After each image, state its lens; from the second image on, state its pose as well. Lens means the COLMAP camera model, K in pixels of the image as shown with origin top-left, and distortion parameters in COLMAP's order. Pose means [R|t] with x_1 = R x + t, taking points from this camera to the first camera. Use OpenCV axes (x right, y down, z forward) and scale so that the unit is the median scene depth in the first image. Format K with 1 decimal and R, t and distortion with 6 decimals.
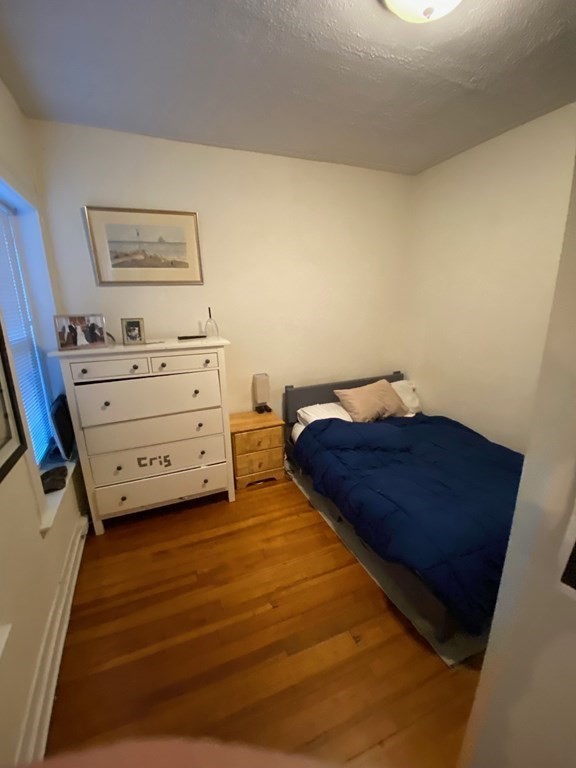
lens RADIAL K [[310.0, 0, 286.9], [0, 310.0, 382.4], [0, 0, 1]] dist [0.014010, -0.017013]
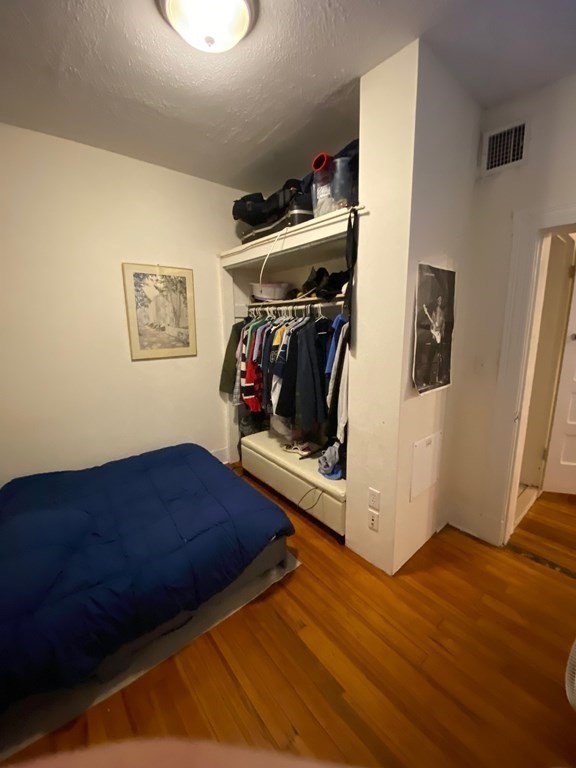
lens RADIAL K [[310.0, 0, 284.4], [0, 310.0, 382.6], [0, 0, 1]] dist [0.014010, -0.017013]
pose [[-0.293640, -0.158321, 0.942714, -0.607838], [0.251516, 0.938644, 0.235980, -0.213806], [-0.922234, 0.306401, -0.235803, 1.014700]]
